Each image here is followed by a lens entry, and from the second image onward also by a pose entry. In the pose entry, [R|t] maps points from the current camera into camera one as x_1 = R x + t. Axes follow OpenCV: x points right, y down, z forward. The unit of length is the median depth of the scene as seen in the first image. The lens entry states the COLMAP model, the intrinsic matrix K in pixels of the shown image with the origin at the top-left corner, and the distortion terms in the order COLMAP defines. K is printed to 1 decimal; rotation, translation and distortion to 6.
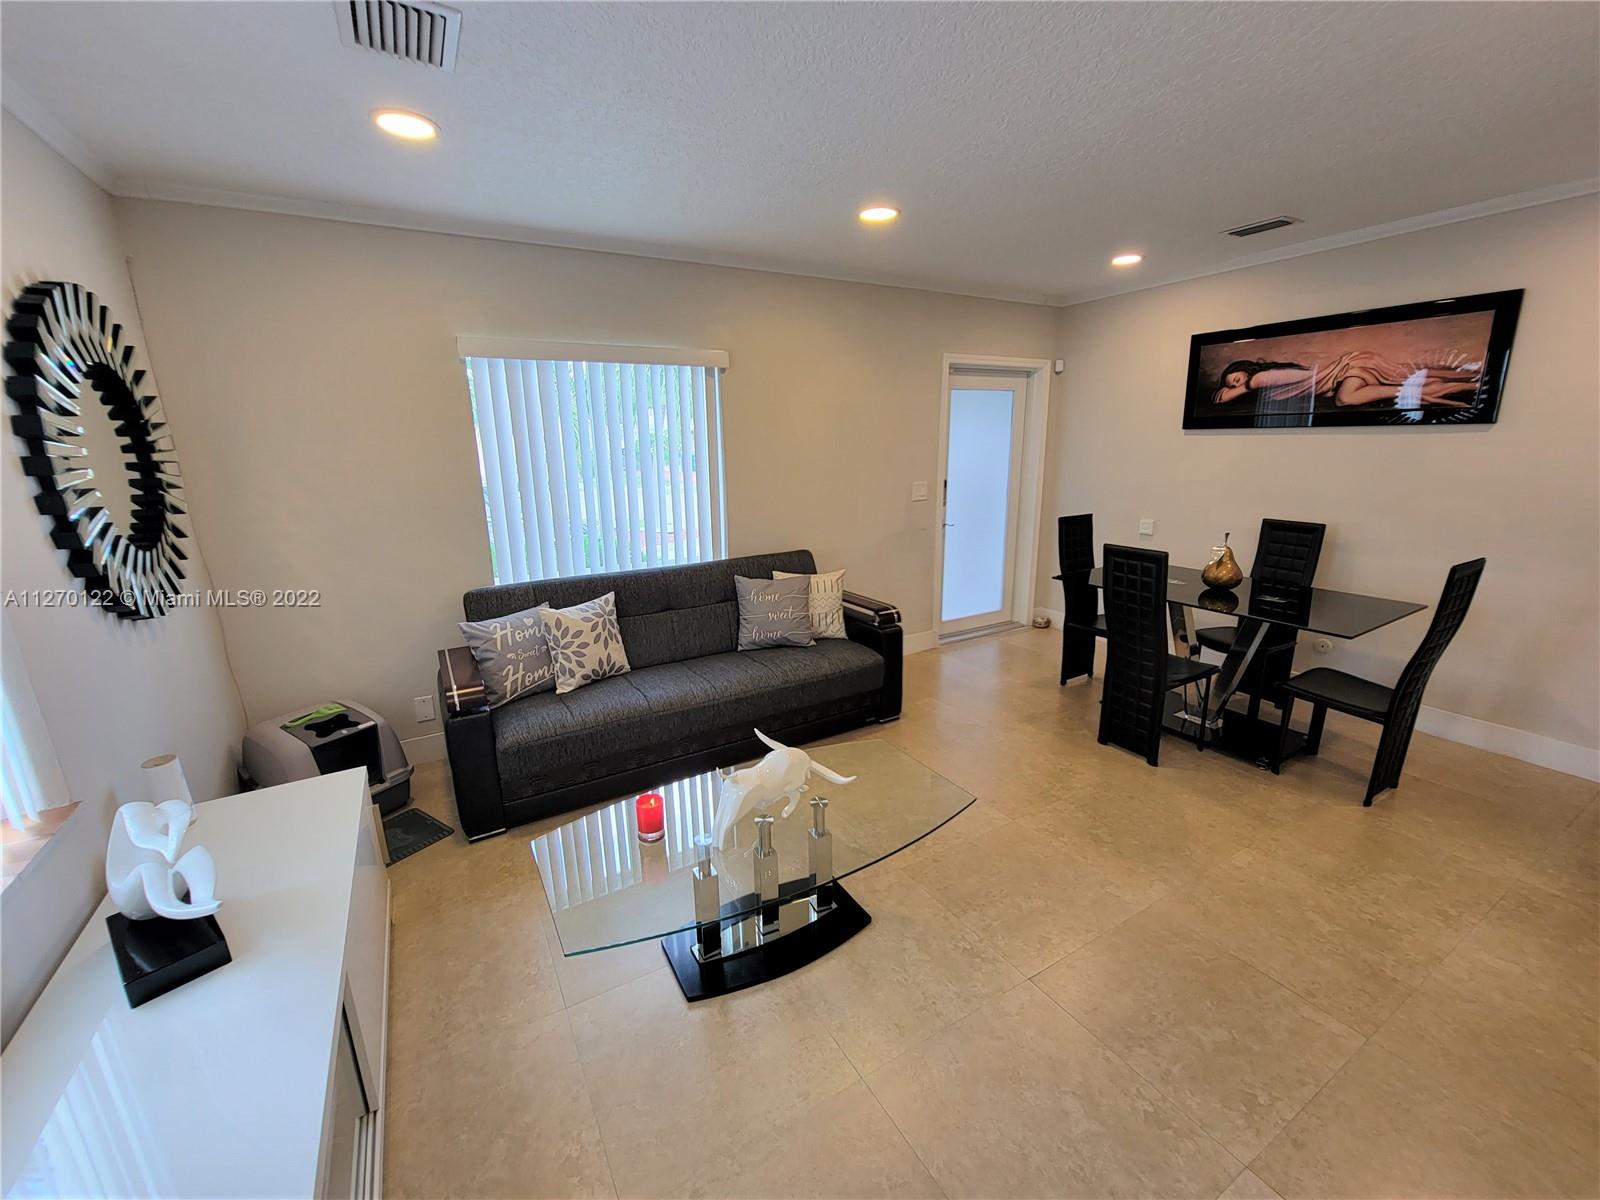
lens RADIAL K [[655.9, 0, 793.8], [0, 655.9, 599.0], [0, 0, 1]] dist [-0.003184, 0.000000]
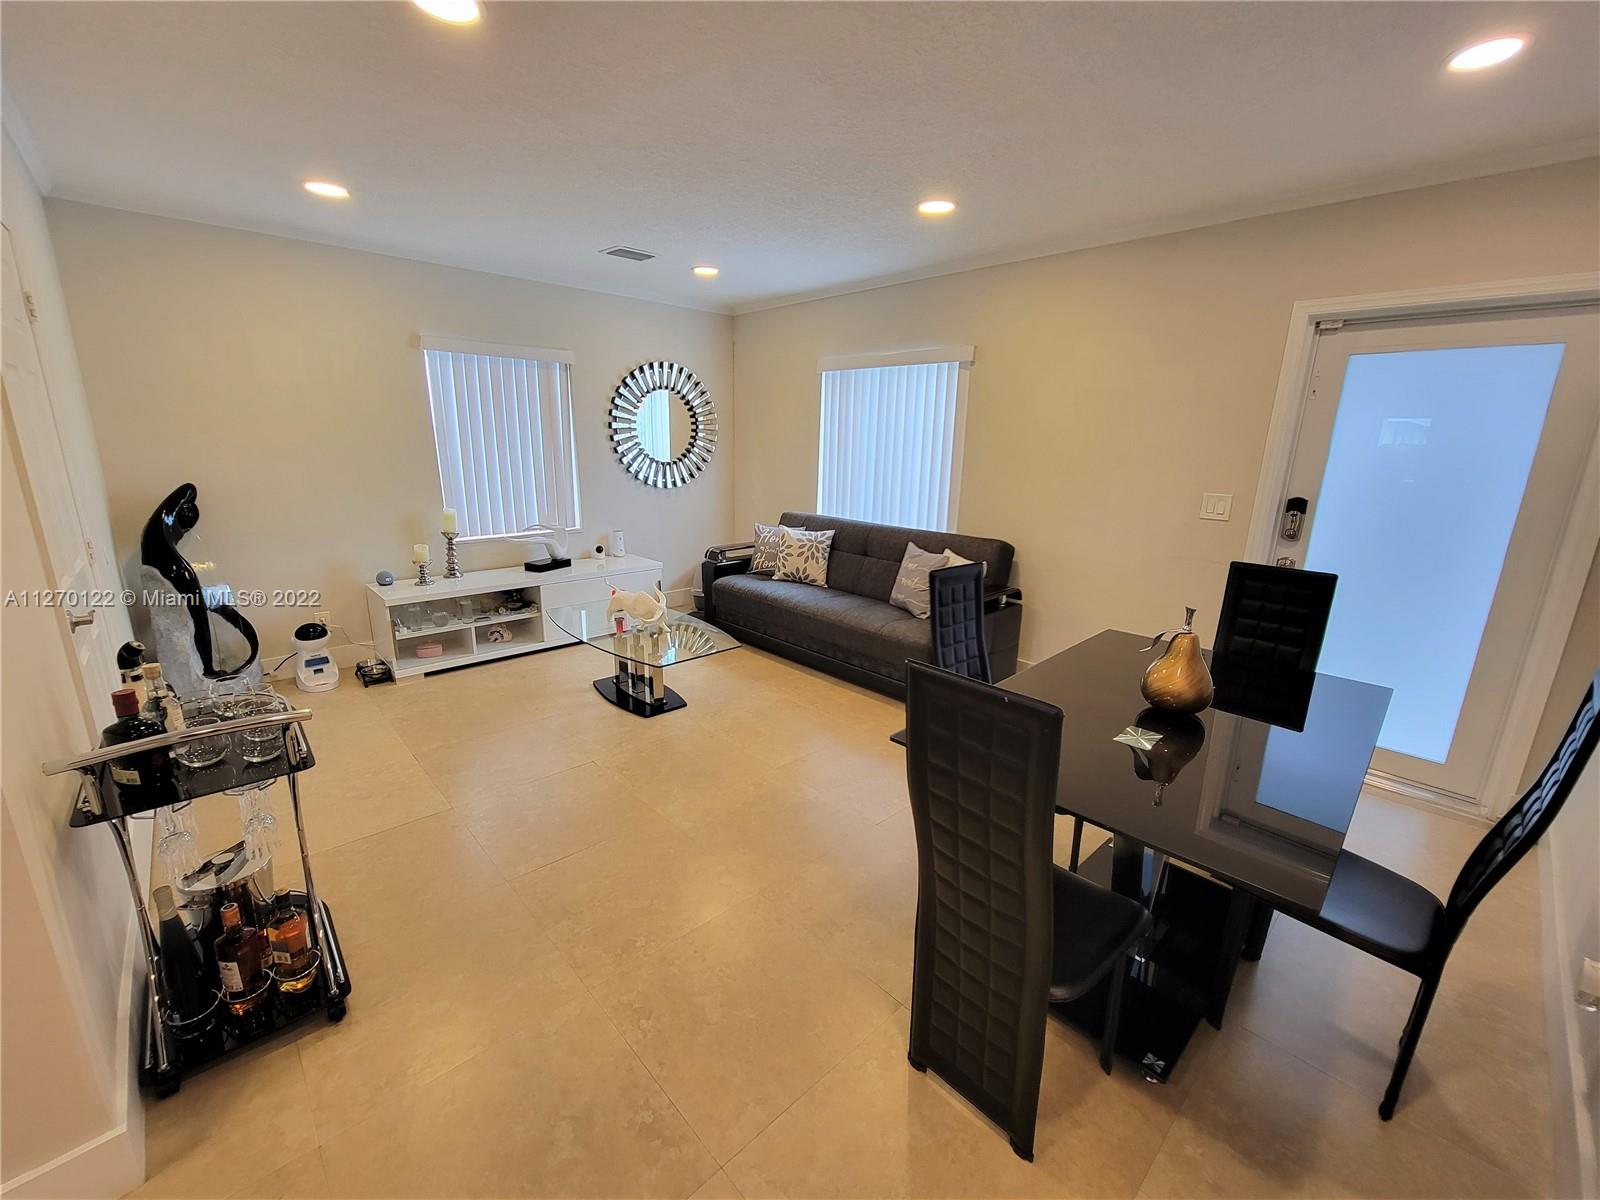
lens RADIAL K [[655.9, 0, 799.3], [0, 655.9, 600.3], [0, 0, 1]] dist [-0.003184, 0.000000]
pose [[0.223725, 0.258626, -0.939713, 1.062499], [-0.258628, 0.945341, 0.198601, -0.128492], [0.939712, 0.198604, 0.278384, 0.550346]]
